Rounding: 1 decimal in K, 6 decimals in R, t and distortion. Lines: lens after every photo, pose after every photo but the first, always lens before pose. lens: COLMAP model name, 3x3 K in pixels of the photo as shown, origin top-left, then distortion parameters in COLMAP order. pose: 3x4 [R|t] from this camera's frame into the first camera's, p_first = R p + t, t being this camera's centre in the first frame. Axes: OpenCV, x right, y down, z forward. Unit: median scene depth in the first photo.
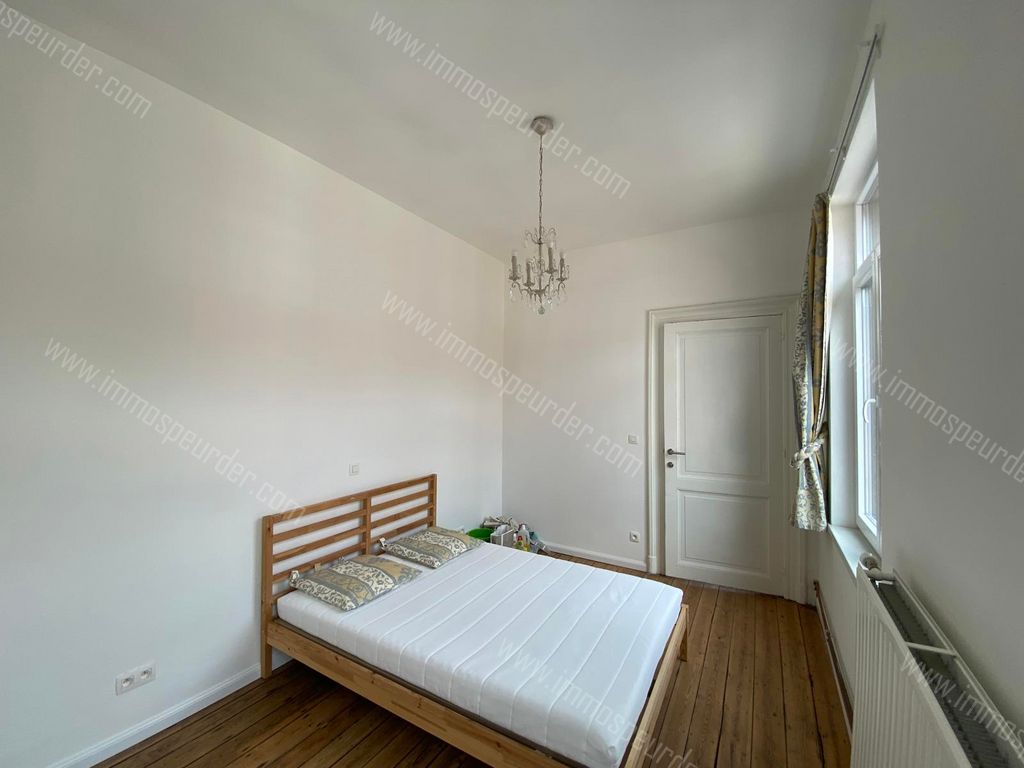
lens RADIAL K [[412.6, 0, 512.0], [0, 412.6, 384.0], [0, 0, 1]] dist [-0.000758, -0.000072]
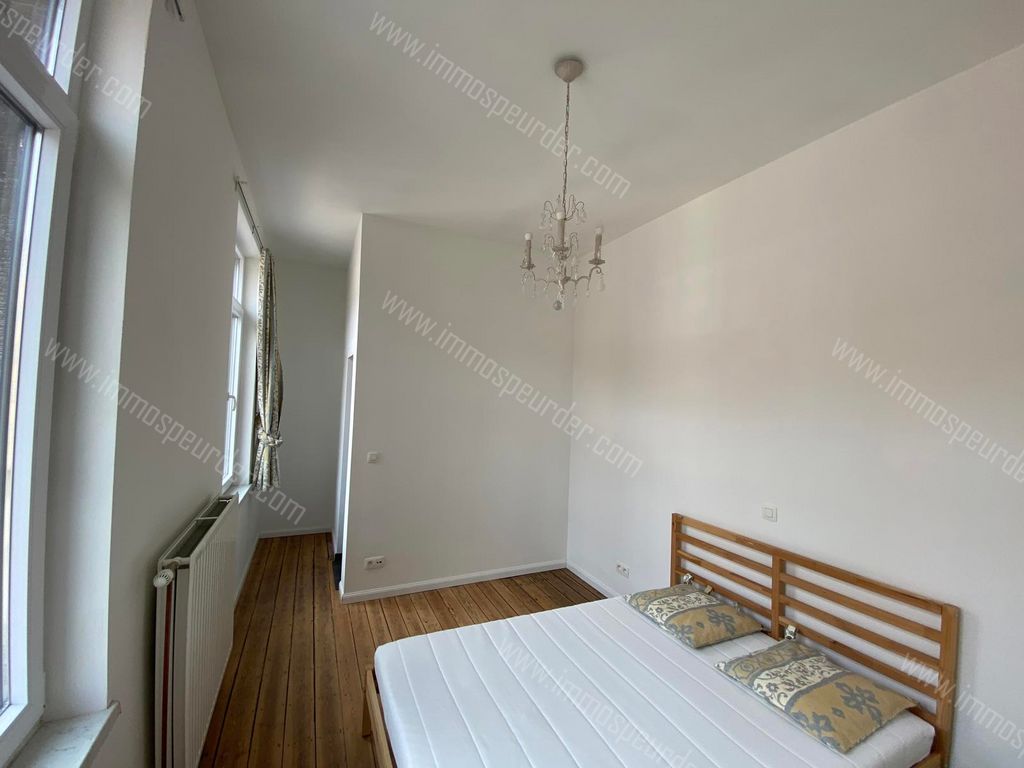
lens RADIAL K [[418.1, 0, 512.0], [0, 418.1, 384.0], [0, 0, 1]] dist [0.000199, -0.000003]
pose [[-0.553726, -0.059635, -0.830561, 0.671660], [-0.024229, 0.998164, -0.055516, 0.015128], [0.832347, -0.010617, -0.554154, 1.185670]]
